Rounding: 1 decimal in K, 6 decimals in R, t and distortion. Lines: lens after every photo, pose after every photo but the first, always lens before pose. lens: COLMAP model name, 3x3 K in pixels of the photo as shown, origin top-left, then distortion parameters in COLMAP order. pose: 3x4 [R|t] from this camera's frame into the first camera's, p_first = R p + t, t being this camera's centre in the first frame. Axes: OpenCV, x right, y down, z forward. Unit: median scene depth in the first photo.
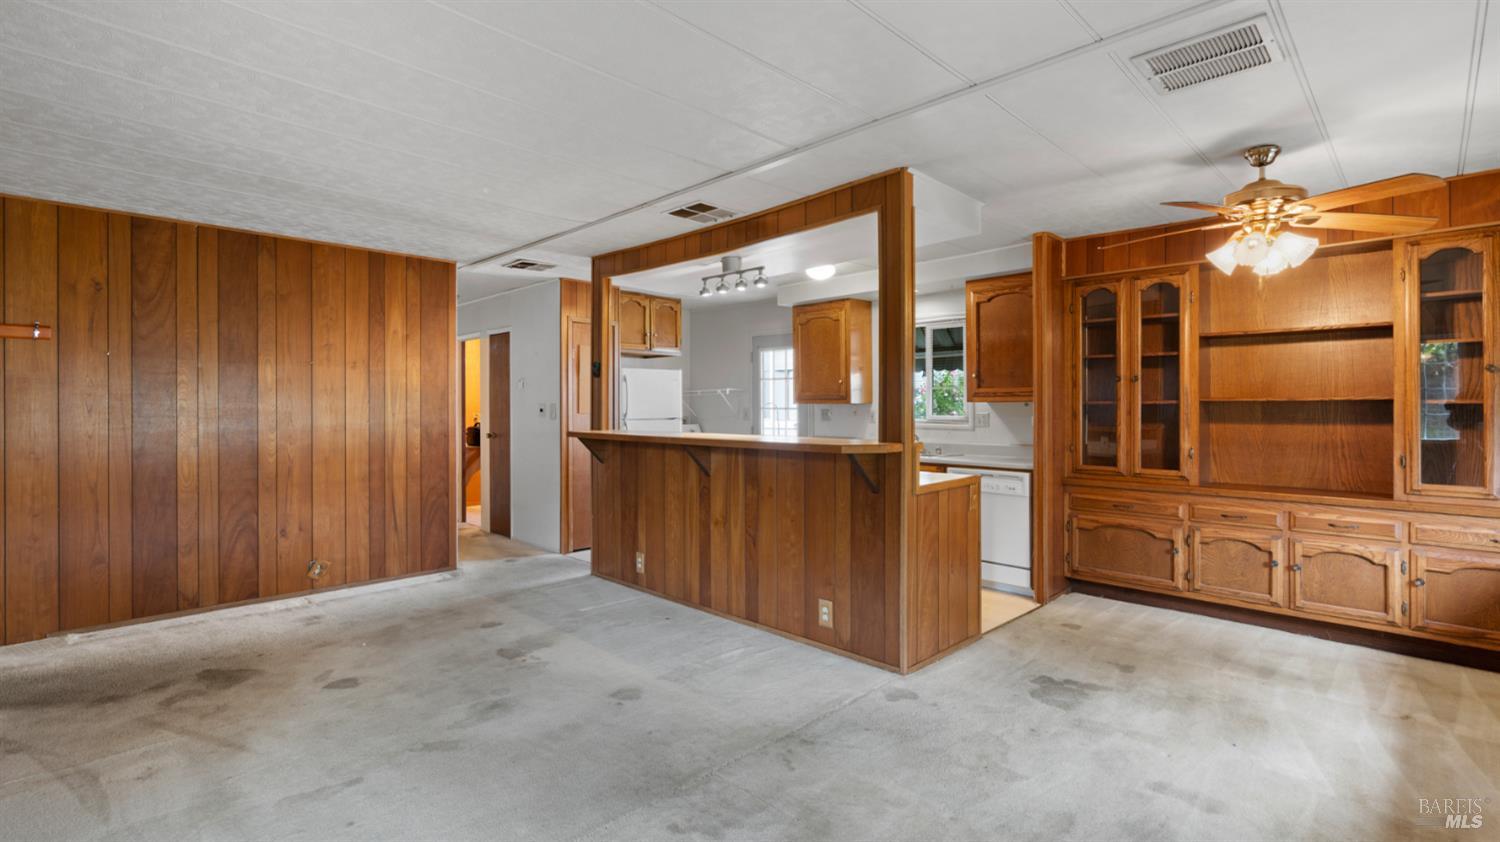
lens RADIAL K [[683.2, 0, 746.4], [0, 683.2, 408.2], [0, 0, 1]] dist [-0.000766, 0.000462]
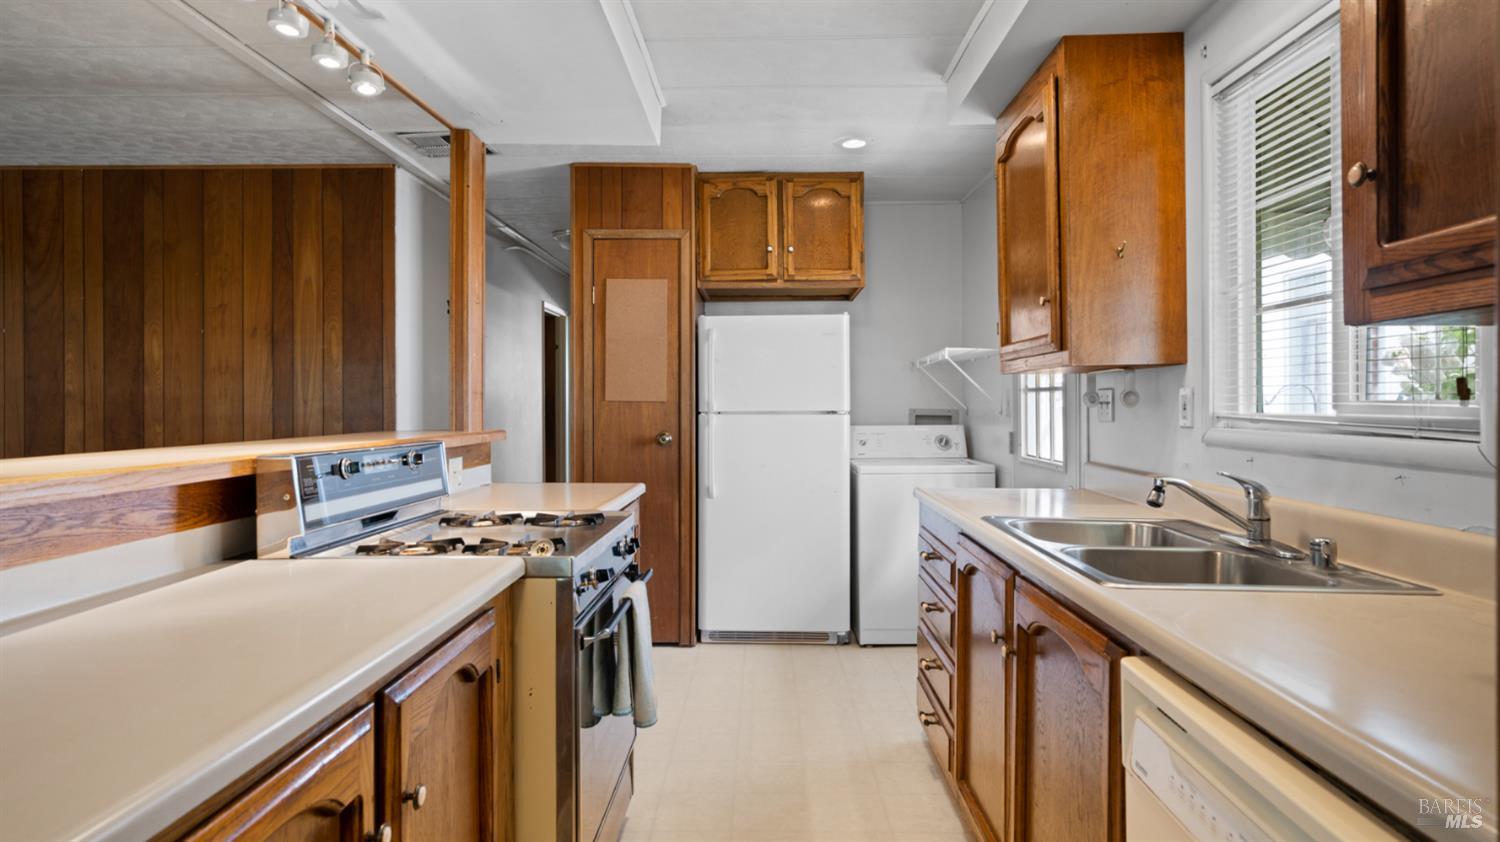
lens RADIAL K [[815.2, 0, 750.0], [0, 815.2, 421.0], [0, 0, 1]] dist [0.002847, 0.000578]
pose [[0.694541, 0.012504, -0.719344, 0.482742], [0.001162, 0.999828, 0.018501, 0.017317], [0.719452, -0.013686, 0.694407, 0.937510]]
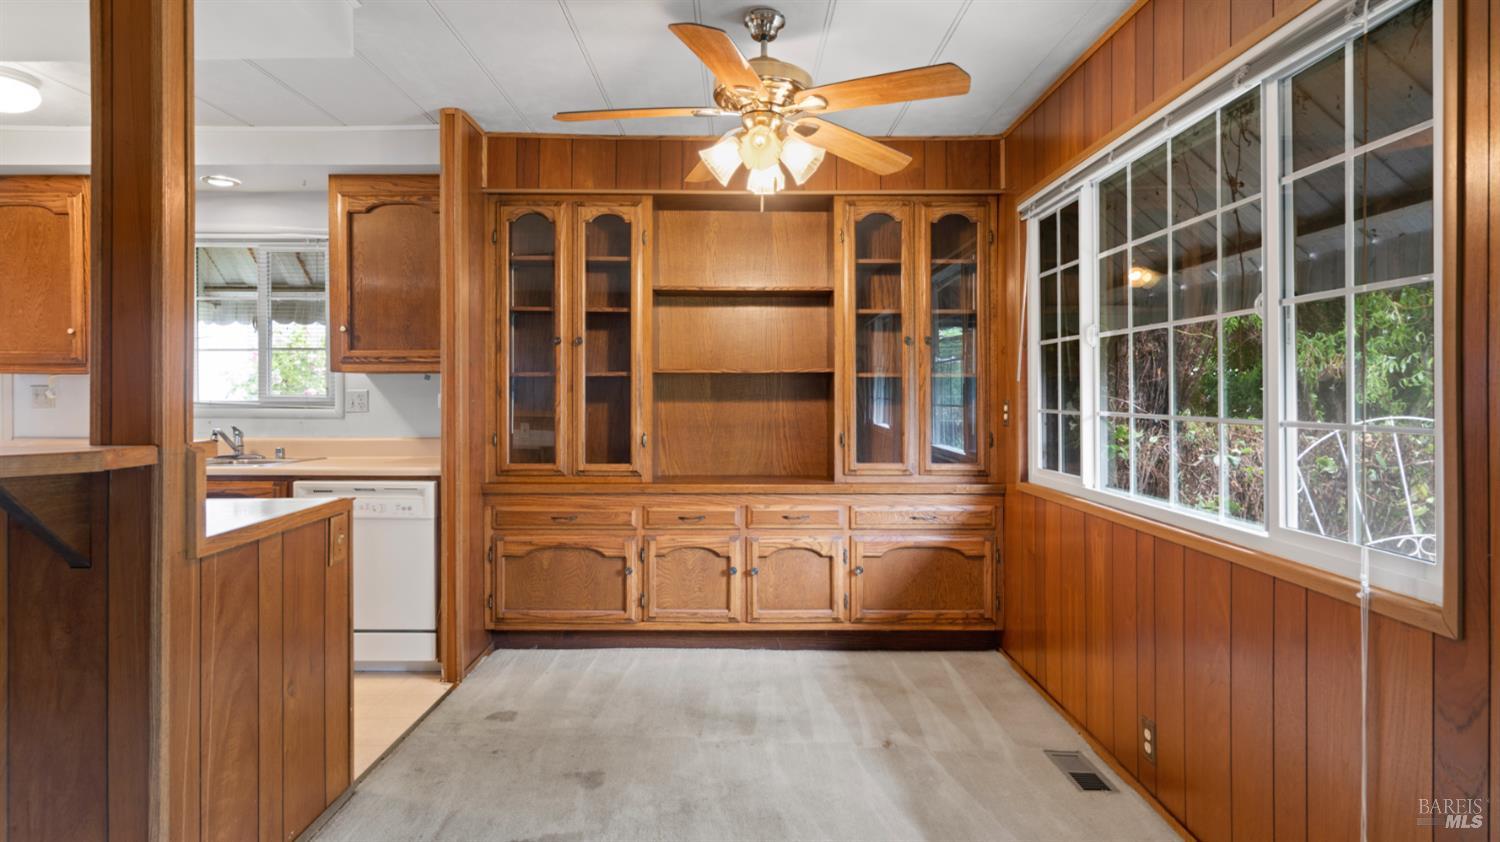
lens RADIAL K [[773.3, 0, 744.9], [0, 773.3, 395.0], [0, 0, 1]] dist [0.002700, 0.000673]
pose [[0.701223, 0.000541, 0.712941, 0.113841], [0.000348, 0.999999, -0.001101, 0.016450], [-0.712942, 0.001020, 0.701223, 0.319768]]
